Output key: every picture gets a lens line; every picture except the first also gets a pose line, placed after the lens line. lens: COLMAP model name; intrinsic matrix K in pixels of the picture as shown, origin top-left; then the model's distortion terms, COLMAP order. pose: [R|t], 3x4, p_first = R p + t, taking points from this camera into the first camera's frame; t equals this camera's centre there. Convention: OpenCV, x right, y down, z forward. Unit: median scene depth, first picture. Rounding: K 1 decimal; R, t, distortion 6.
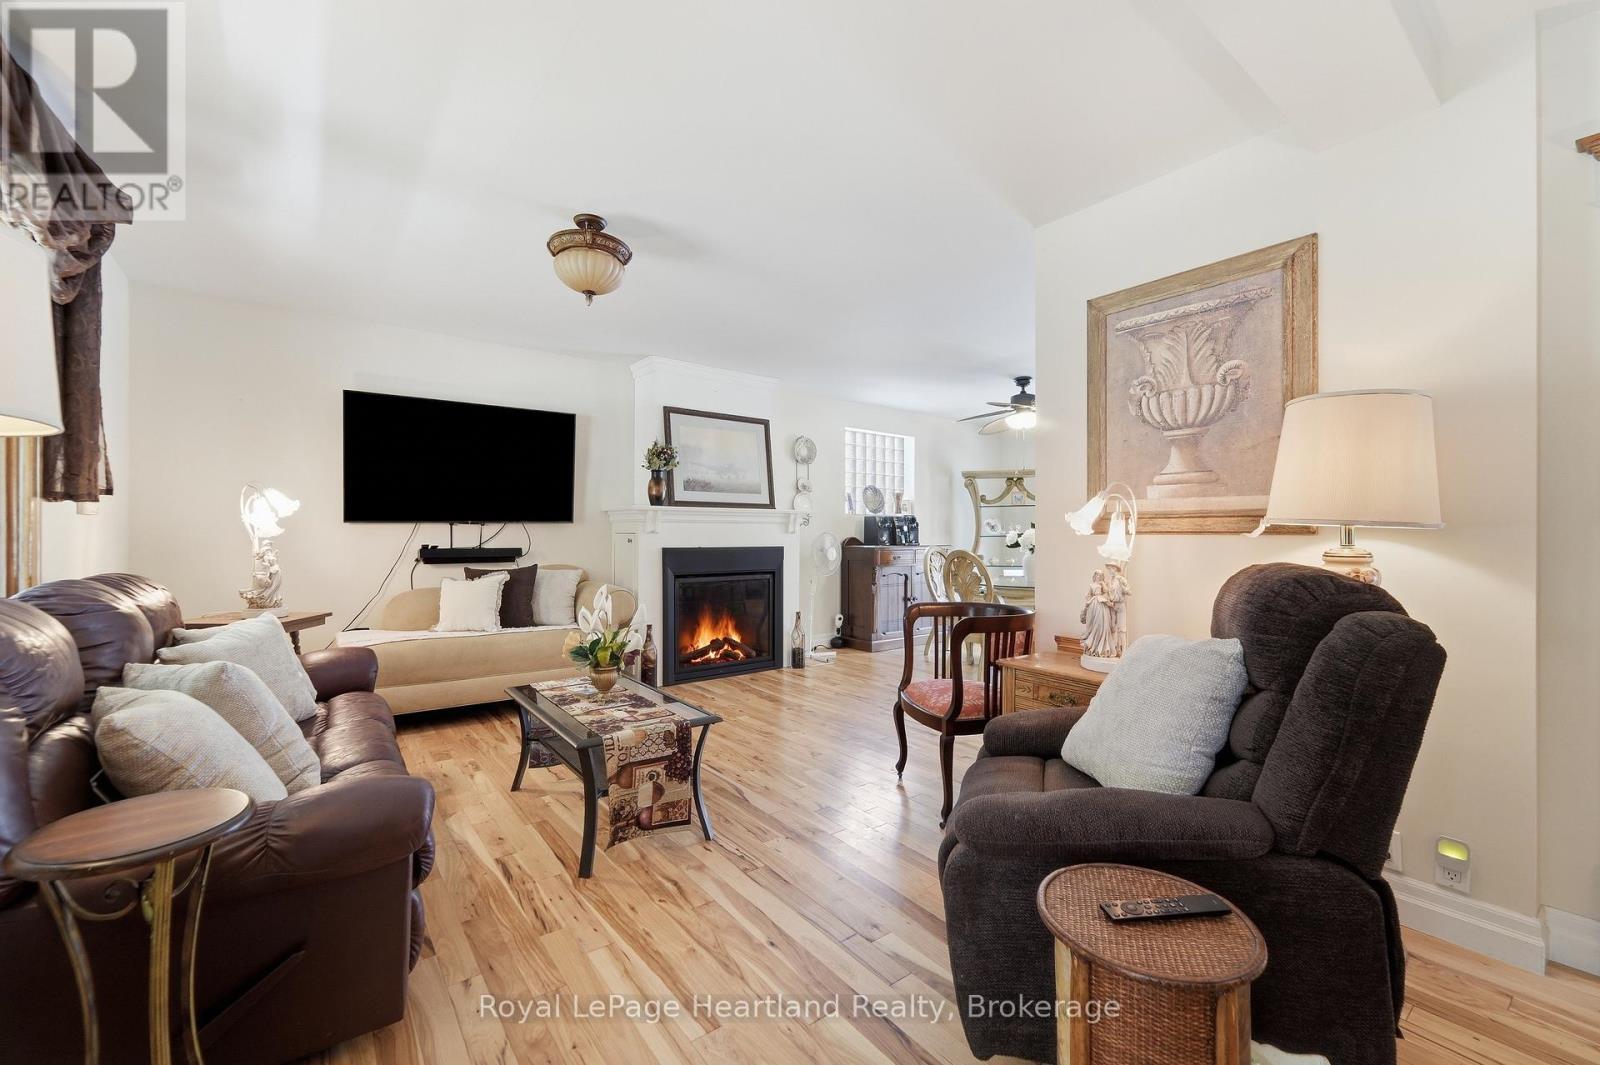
lens RADIAL K [[655.3, 0, 790.6], [0, 655.3, 535.4], [0, 0, 1]] dist [-0.000922, -0.000566]
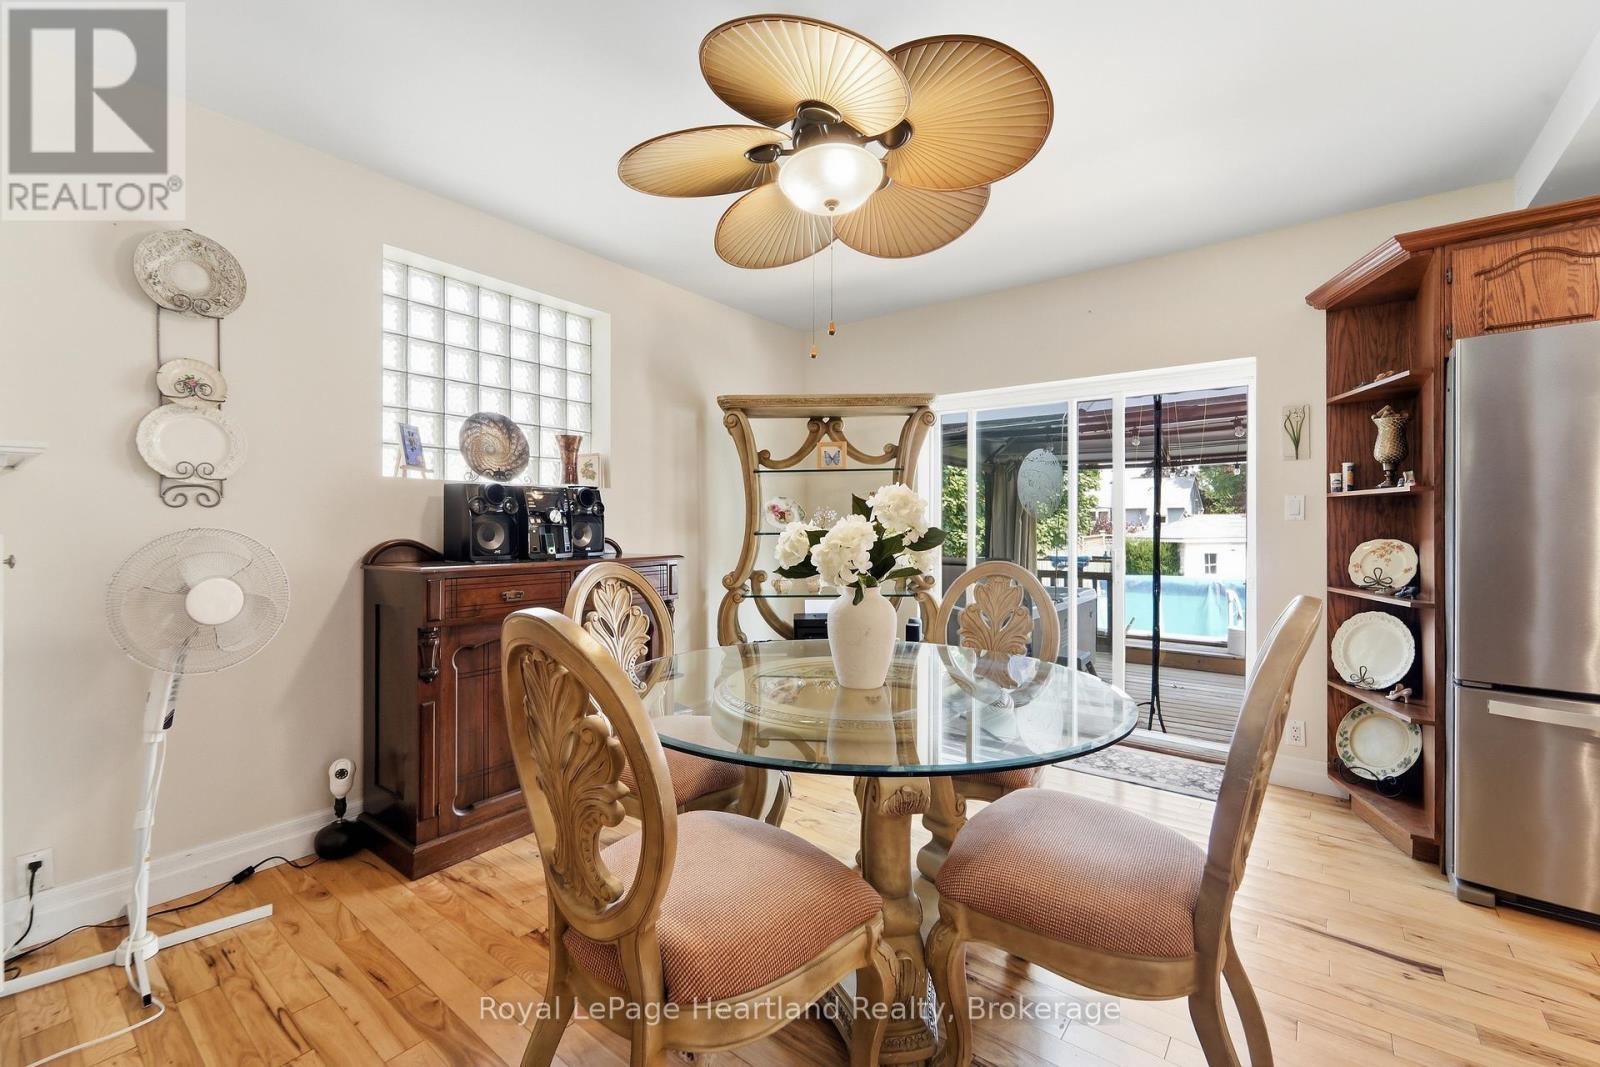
lens RADIAL K [[655.3, 0, 788.4], [0, 655.3, 524.9], [0, 0, 1]] dist [-0.000922, -0.000566]
pose [[0.969595, -0.002289, 0.244704, 0.285249], [0.003647, 0.999980, -0.005094, -0.004225], [-0.244688, 0.005832, 0.969584, 0.773788]]
